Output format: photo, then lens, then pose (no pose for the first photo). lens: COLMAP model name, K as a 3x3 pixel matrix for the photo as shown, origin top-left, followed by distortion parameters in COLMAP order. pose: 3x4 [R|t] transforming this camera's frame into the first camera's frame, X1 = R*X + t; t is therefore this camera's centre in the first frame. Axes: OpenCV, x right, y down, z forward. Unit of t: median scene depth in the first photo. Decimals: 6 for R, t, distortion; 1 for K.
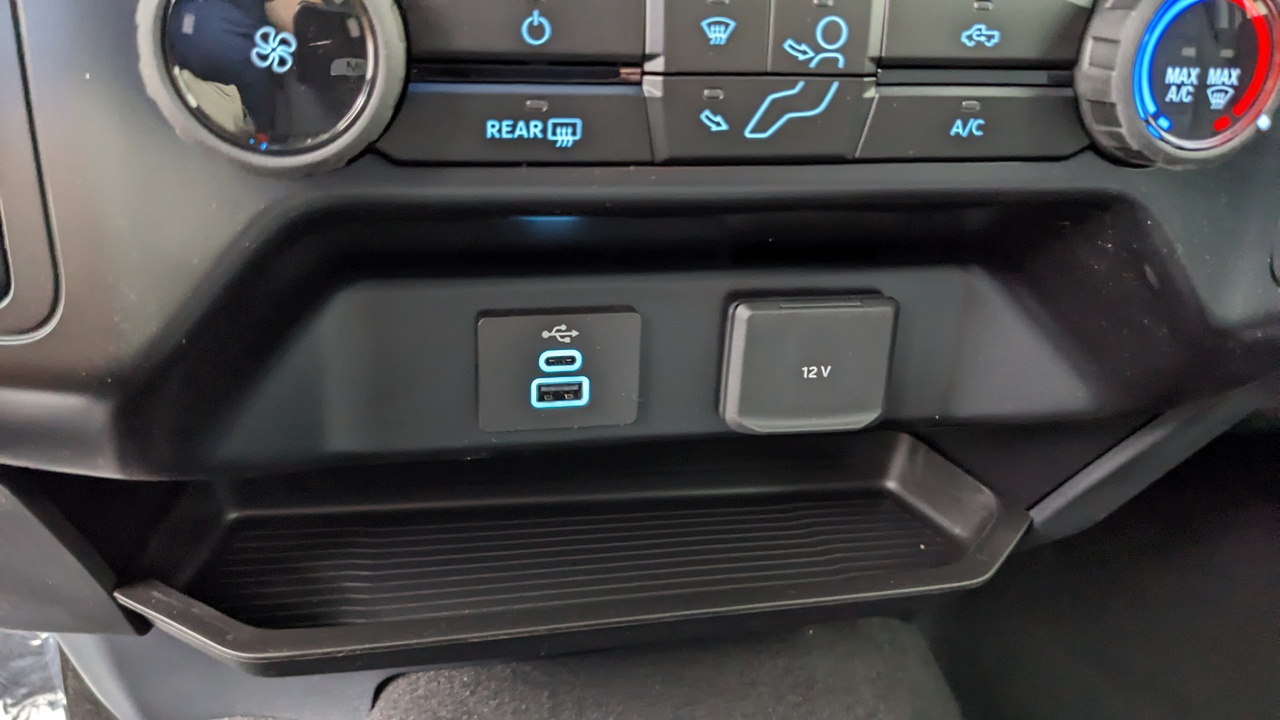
lens RADIAL K [[1008.2, 0, 640.0], [0, 1008.2, 360.0], [0, 0, 1]] dist [0.063657, -0.162174]
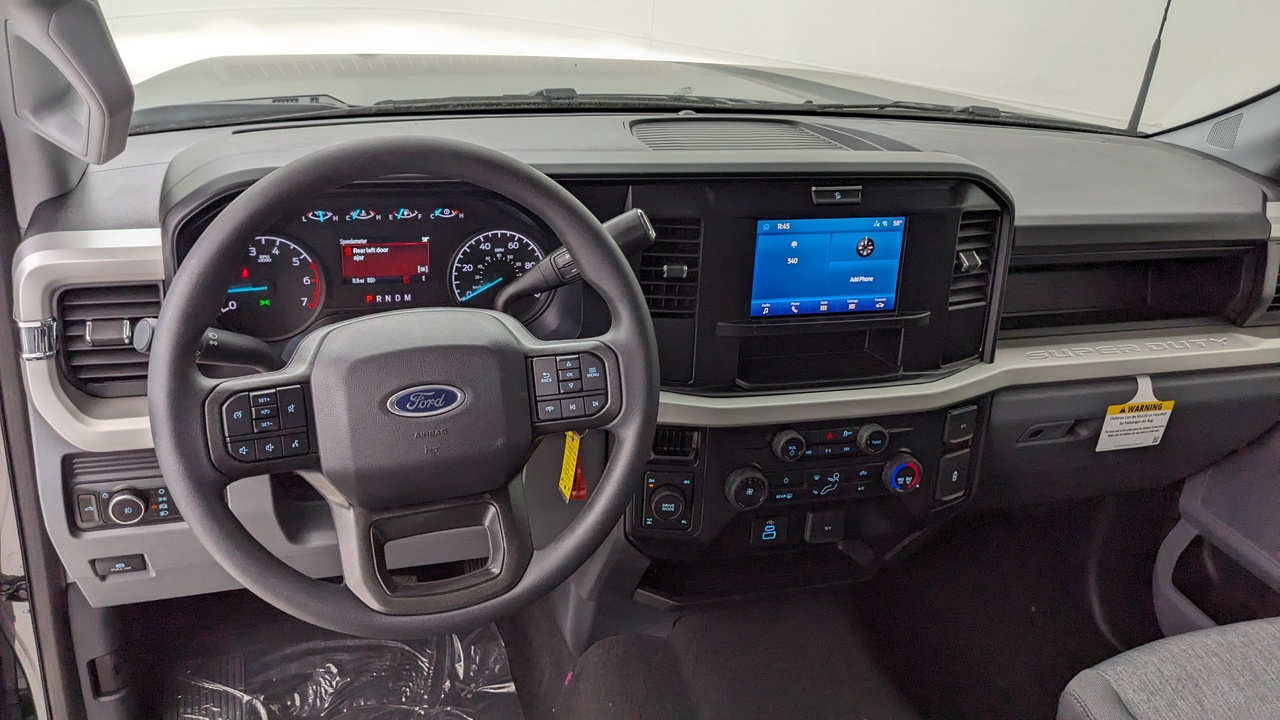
lens RADIAL K [[1008.2, 0, 640.0], [0, 1008.2, 360.0], [0, 0, 1]] dist [0.063657, -0.162174]
pose [[0.995913, -0.015039, 0.089052, -1.289984], [0.017118, 0.999598, -0.022621, -0.809425], [-0.088676, 0.024053, 0.995770, -4.183901]]
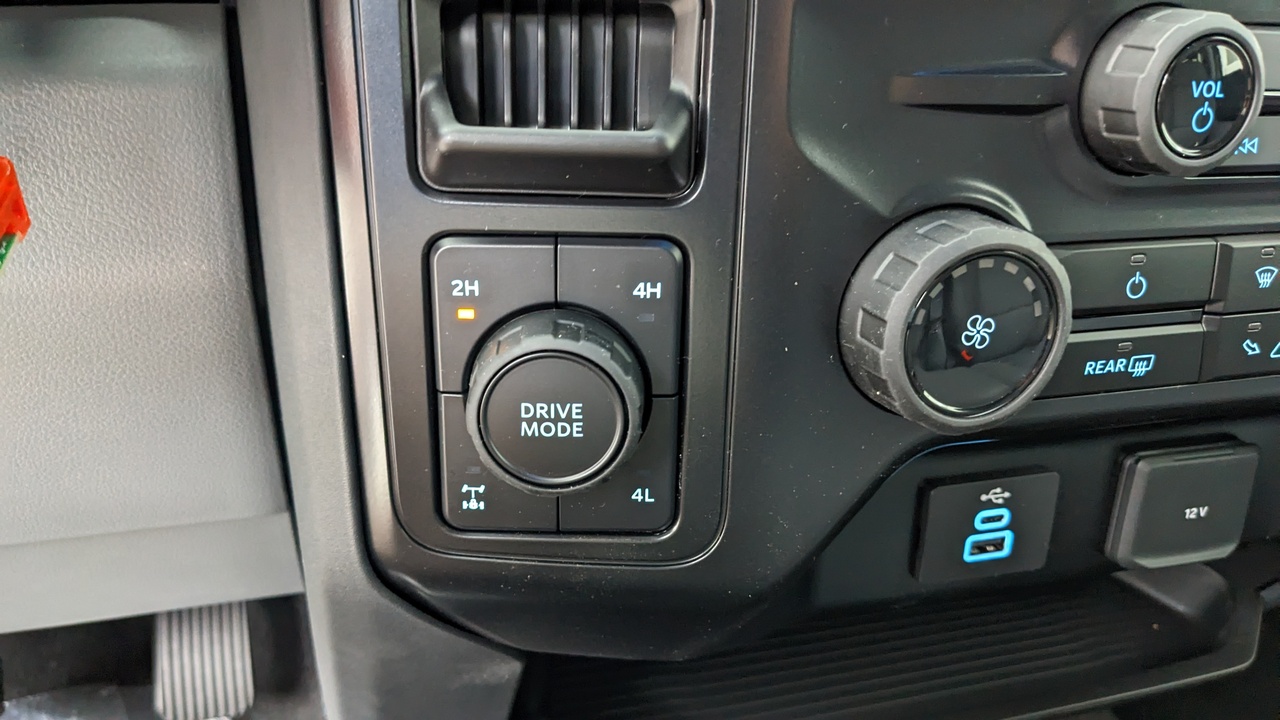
lens RADIAL K [[1008.2, 0, 640.0], [0, 1008.2, 360.0], [0, 0, 1]] dist [0.063657, -0.162174]
pose [[0.997558, -0.038517, 0.058255, -0.679942], [0.039434, 0.999115, -0.014666, -0.224743], [-0.057638, 0.016927, 0.998194, -0.123564]]
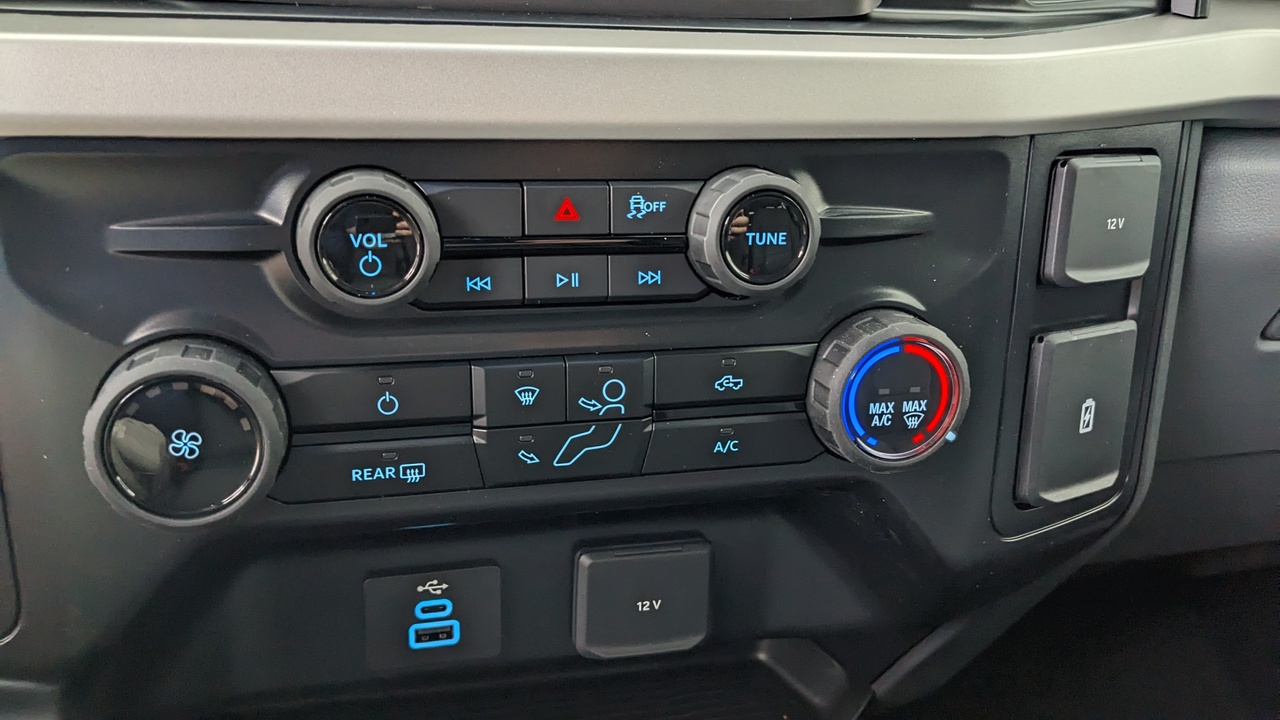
lens RADIAL K [[1000.0, 0, 640.0], [0, 1000.0, 360.0], [0, 0, 1]] dist [0.078510, -0.213000]
pose [[0.998772, -0.023310, 0.043725, 0.159803], [0.027529, 0.994757, -0.098496, -0.222209], [-0.041200, 0.099579, 0.994176, -0.316971]]
